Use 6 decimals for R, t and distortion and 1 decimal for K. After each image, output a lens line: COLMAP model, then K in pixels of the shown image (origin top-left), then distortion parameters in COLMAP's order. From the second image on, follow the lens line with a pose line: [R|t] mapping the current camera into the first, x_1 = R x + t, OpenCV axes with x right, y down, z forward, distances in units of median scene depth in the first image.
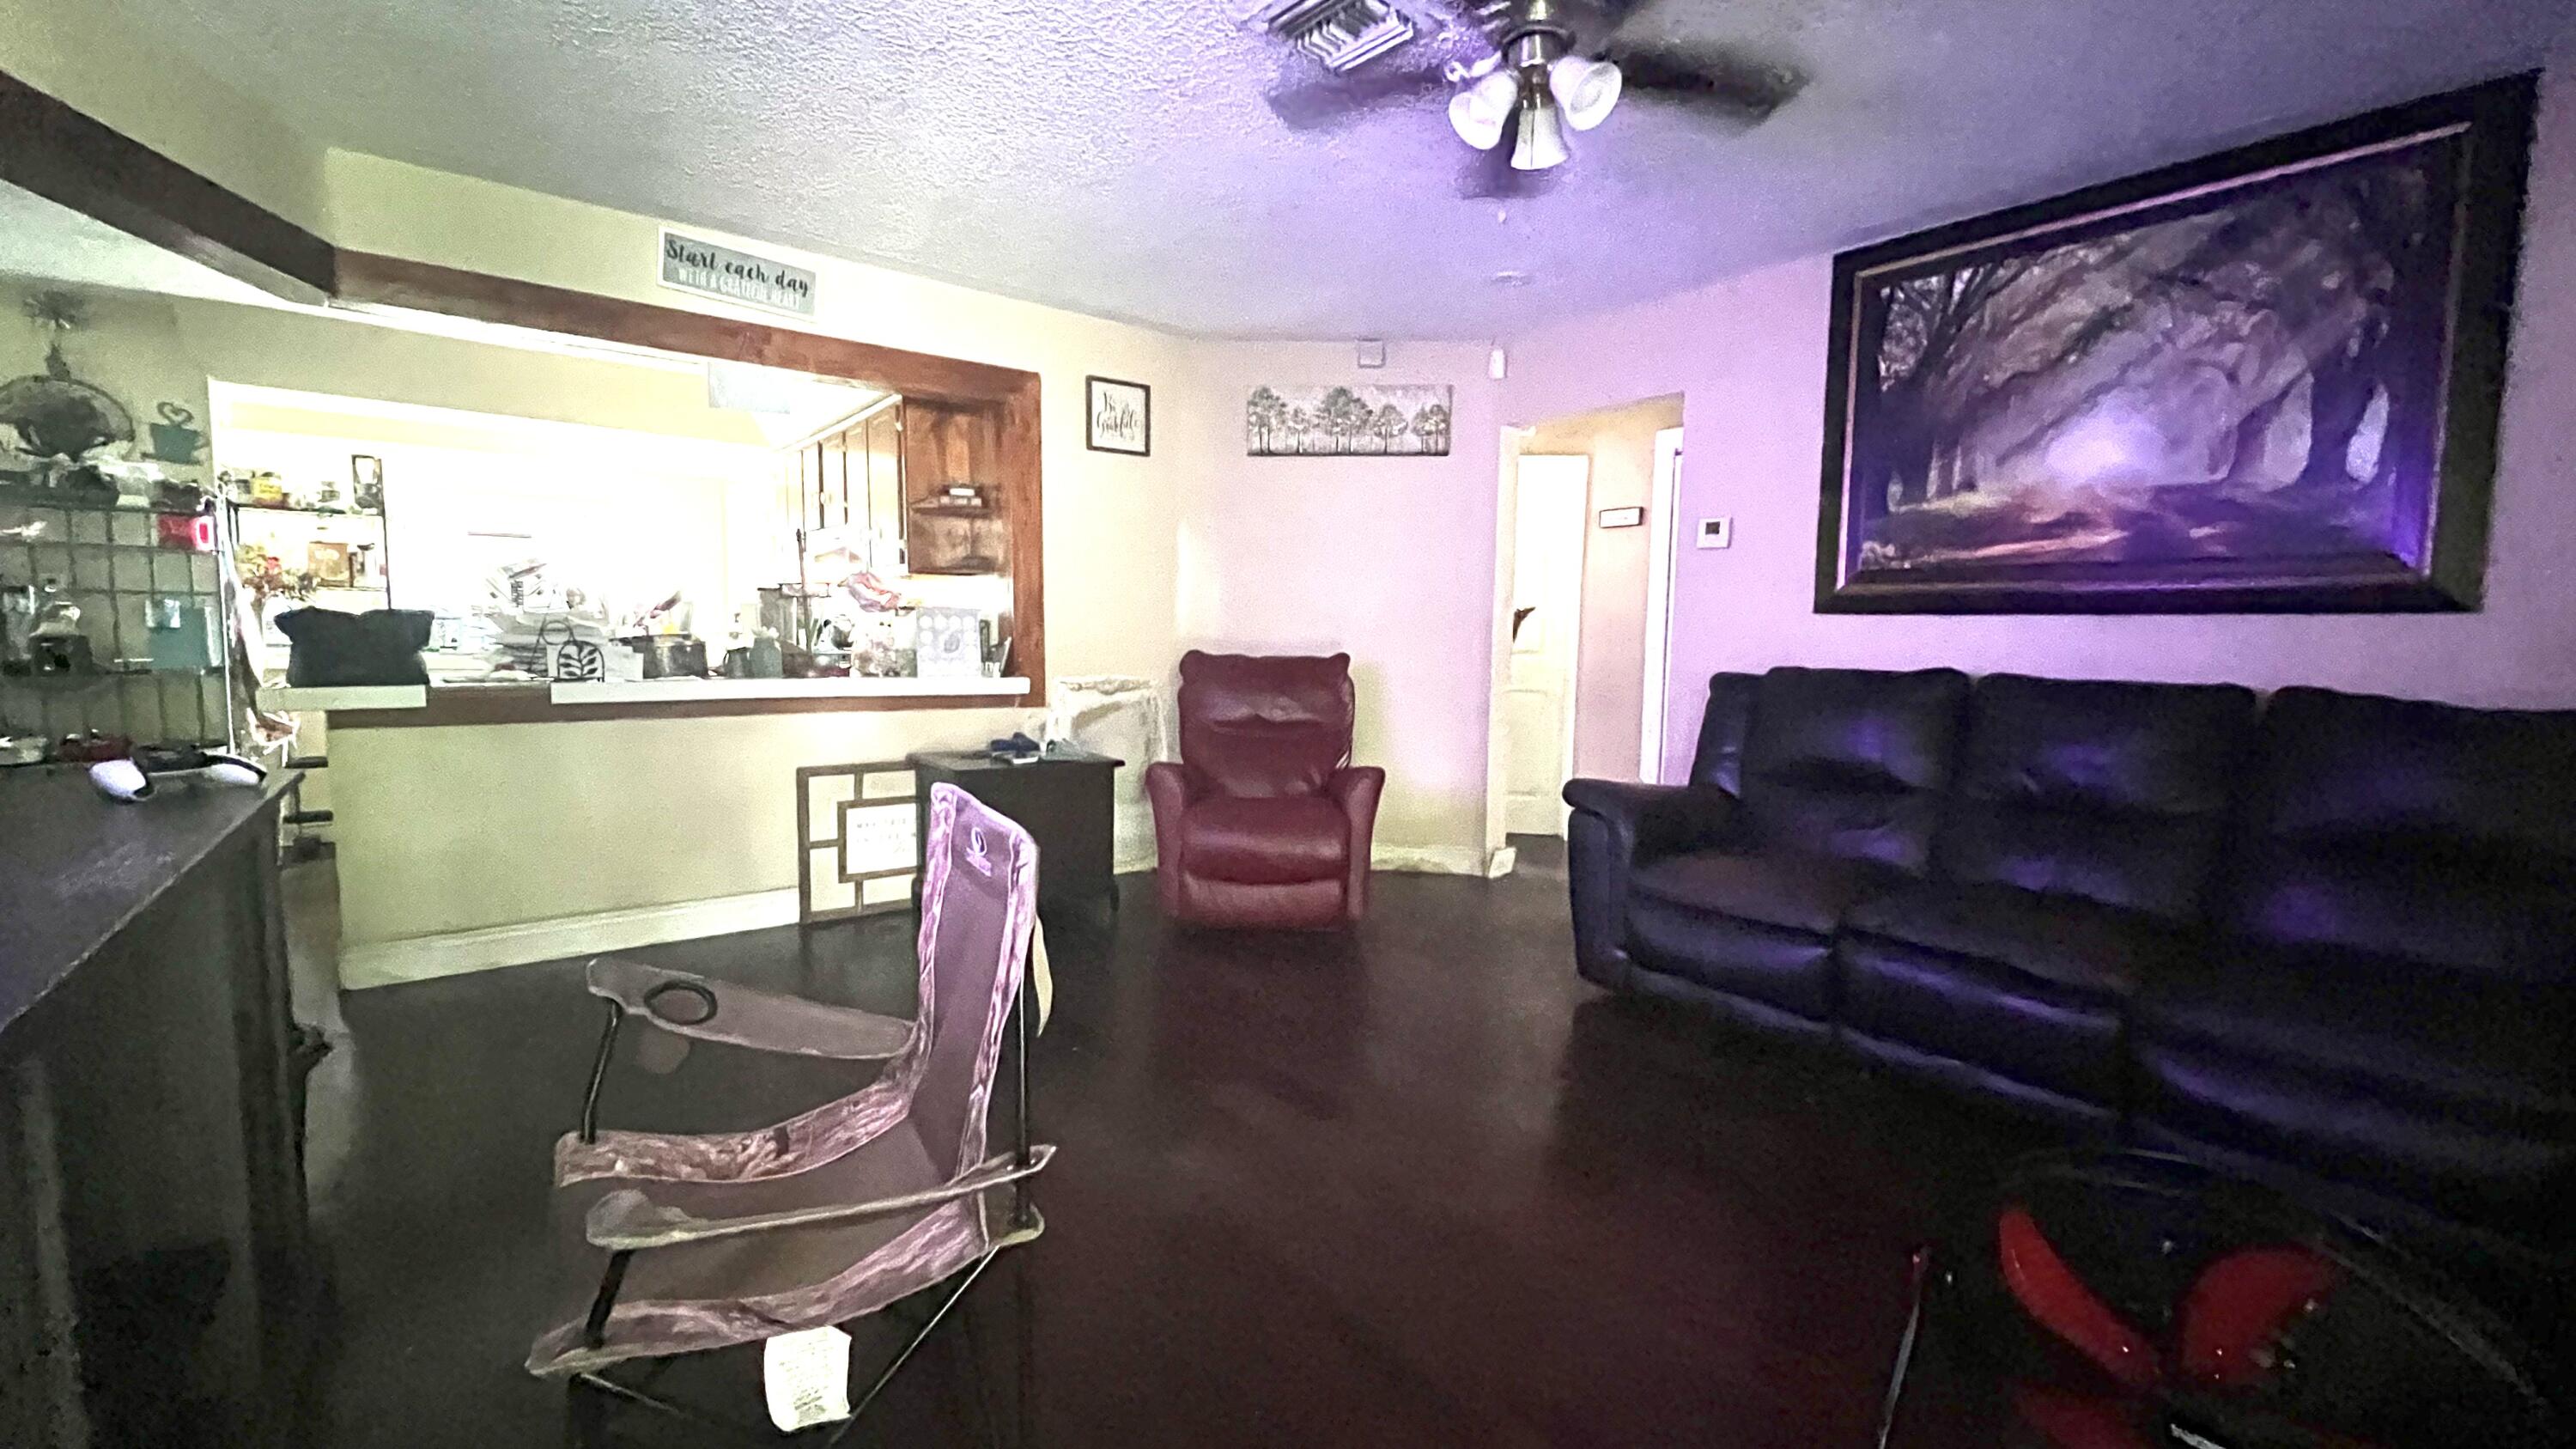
lens RADIAL K [[1027.3, 0, 1295.3], [0, 1027.3, 717.9], [0, 0, 1]] dist [-0.004278, 0.000778]
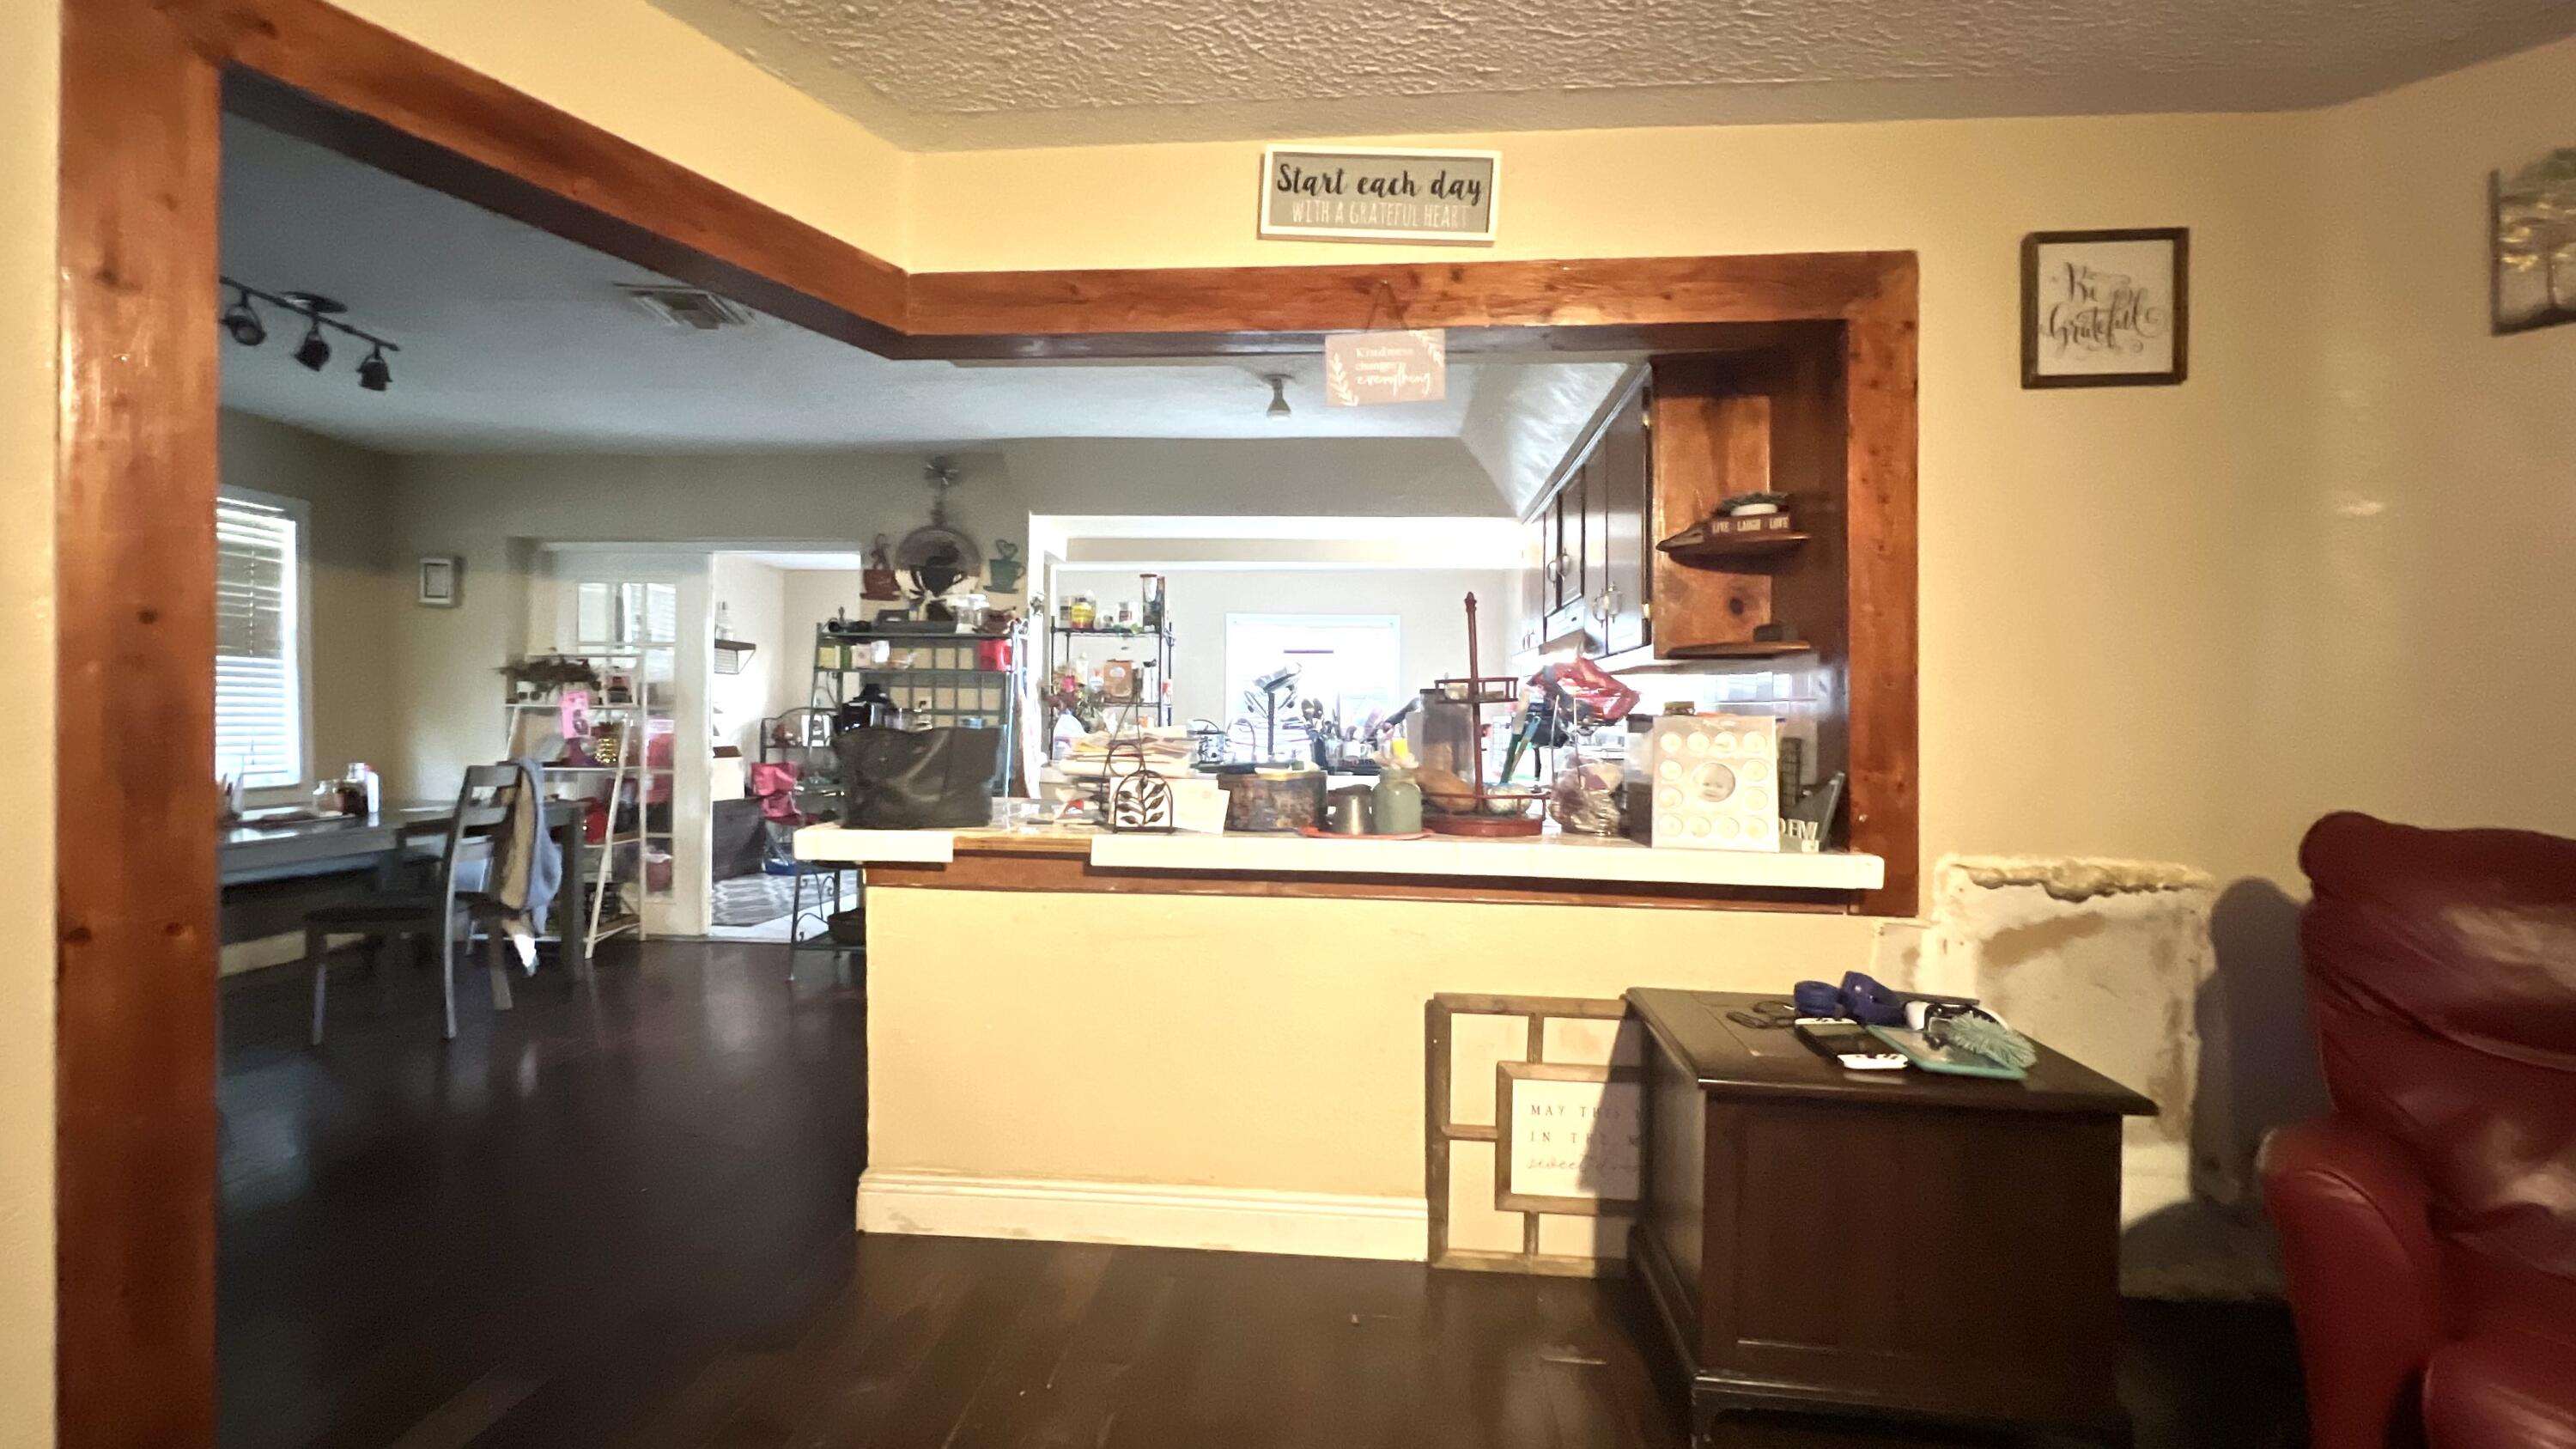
lens RADIAL K [[1027.3, 0, 1280.2], [0, 1027.3, 725.2], [0, 0, 1]] dist [-0.004278, 0.000778]
pose [[0.713369, -0.007408, -0.700750, -0.121357], [-0.060598, 0.995547, -0.072214, -0.048569], [0.698164, 0.093979, 0.709743, 0.447670]]
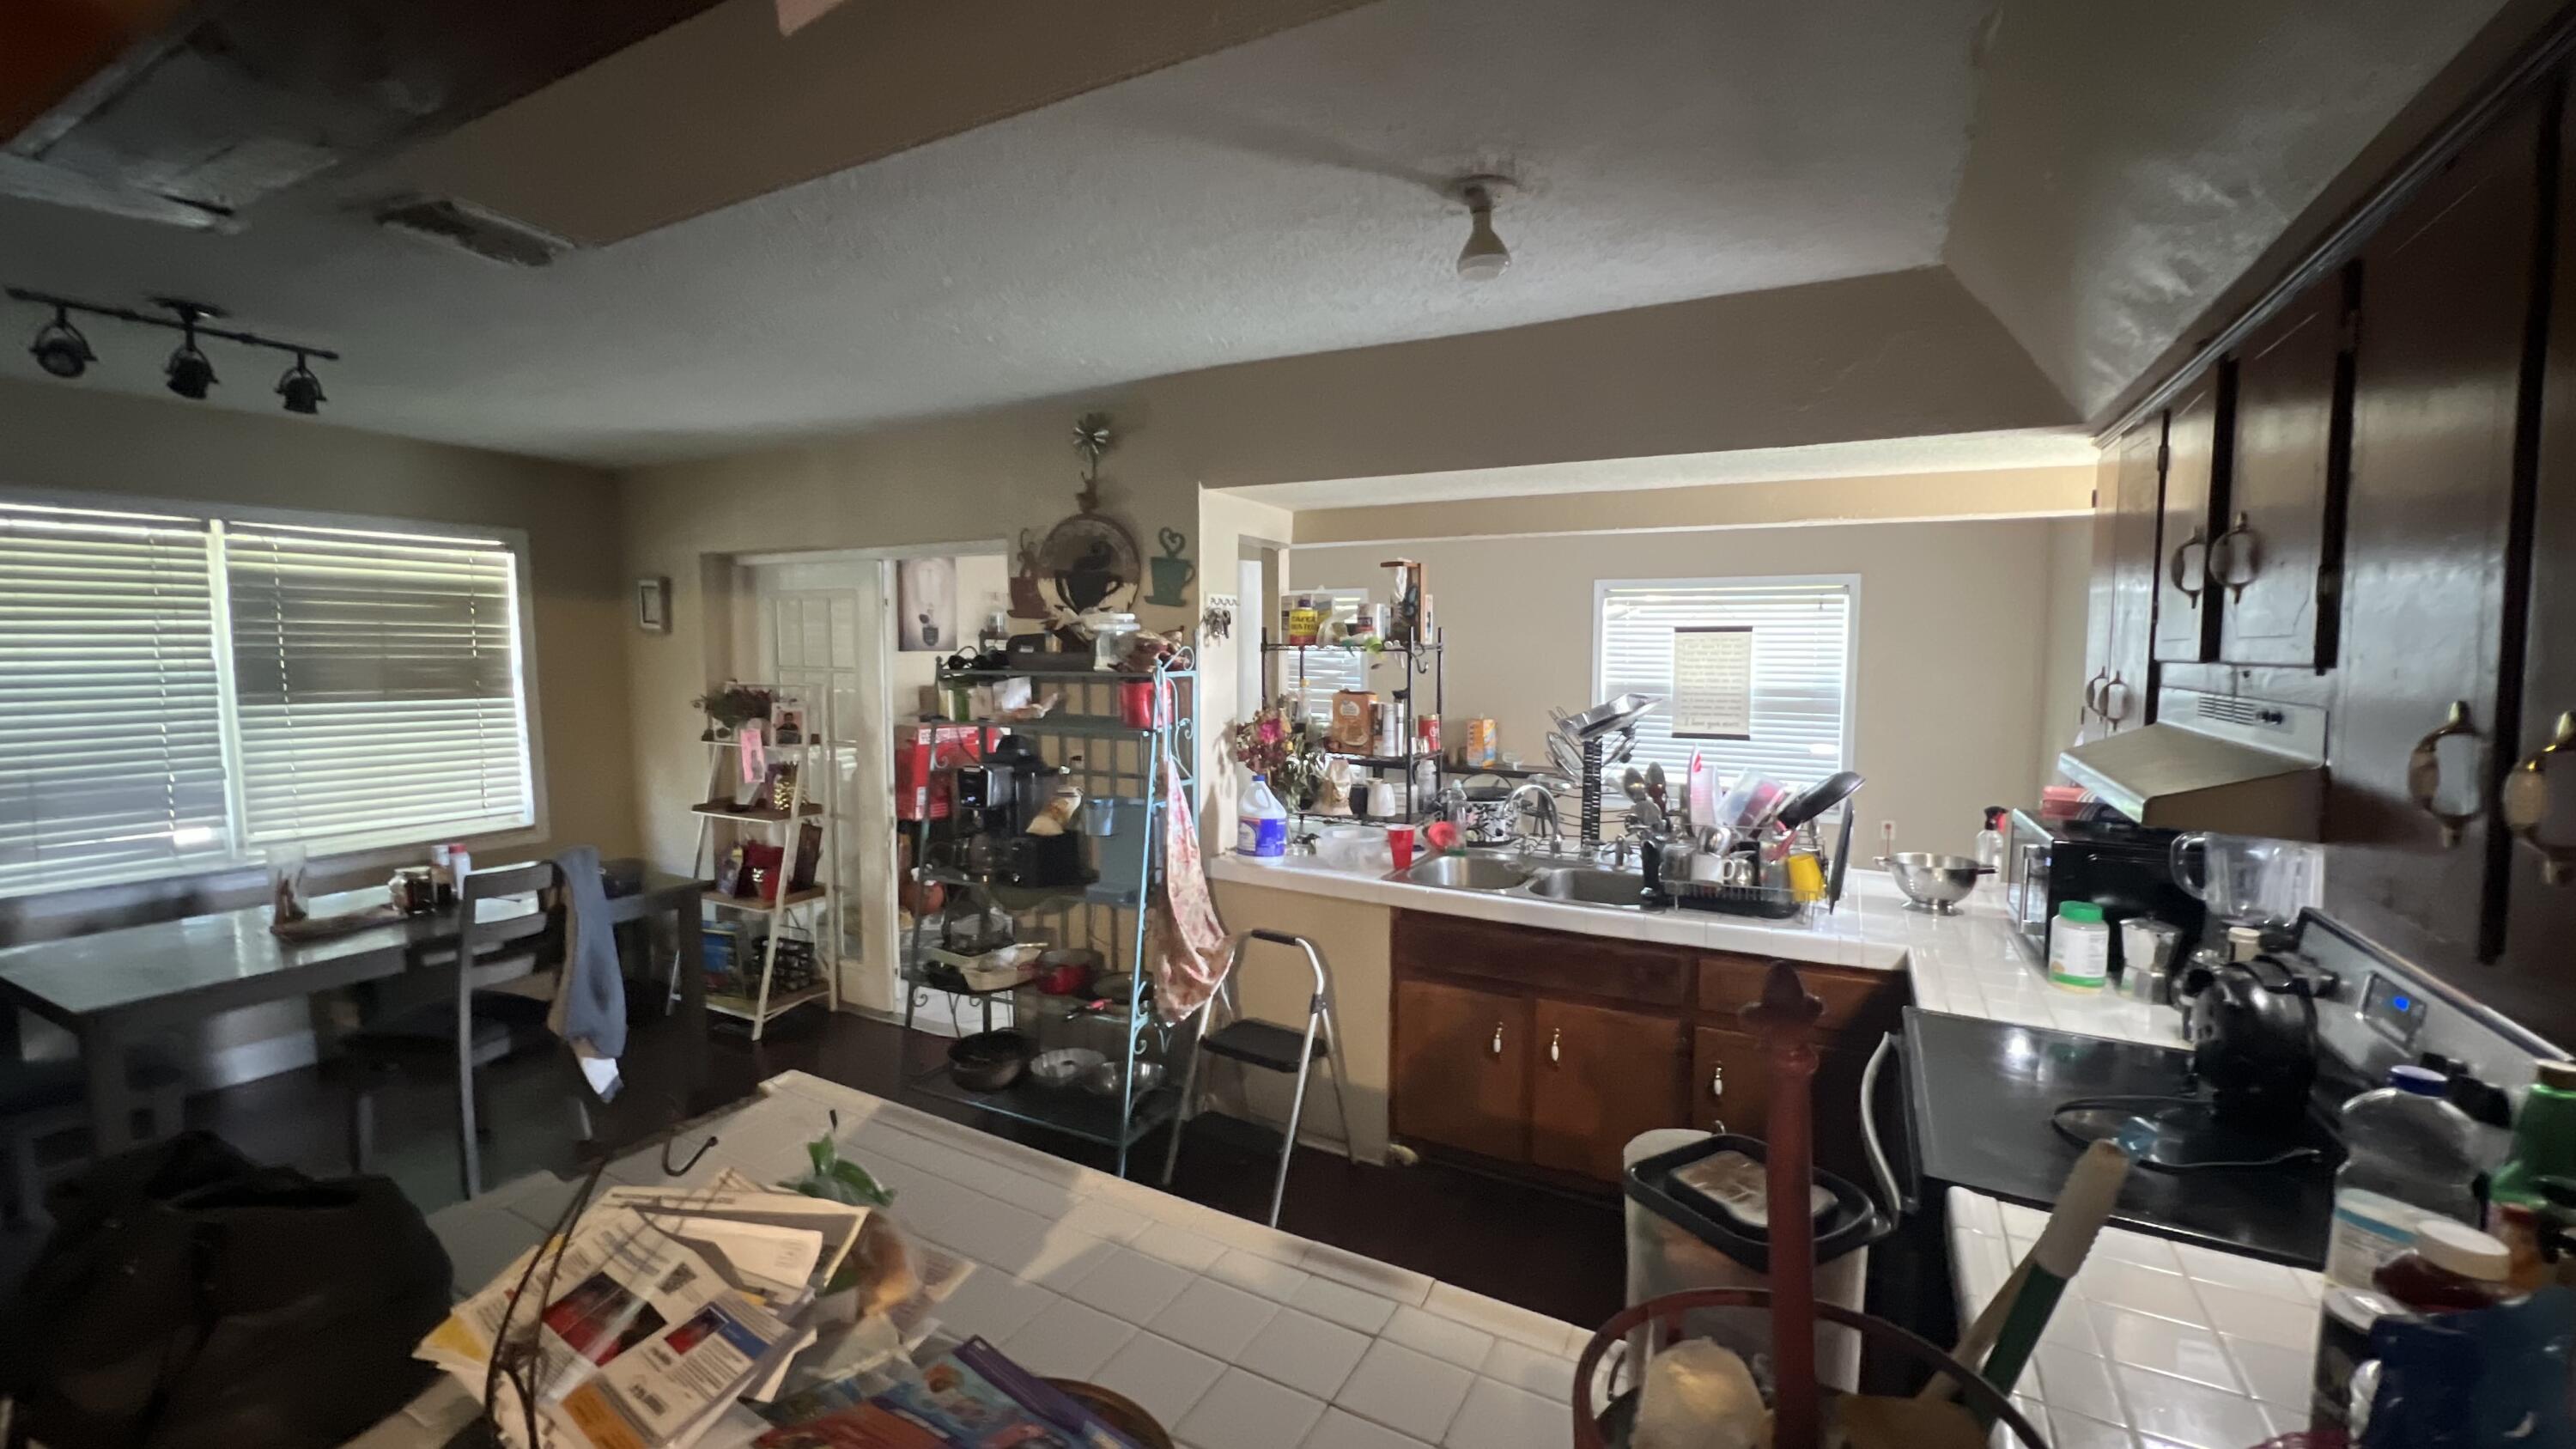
lens RADIAL K [[1027.3, 0, 1282.4], [0, 1027.3, 715.0], [0, 0, 1]] dist [-0.004278, 0.000778]
pose [[0.362714, 0.040143, -0.931035, -0.356953], [-0.080381, 0.996696, 0.011659, -0.185692], [0.928427, 0.070609, 0.364742, 0.813442]]
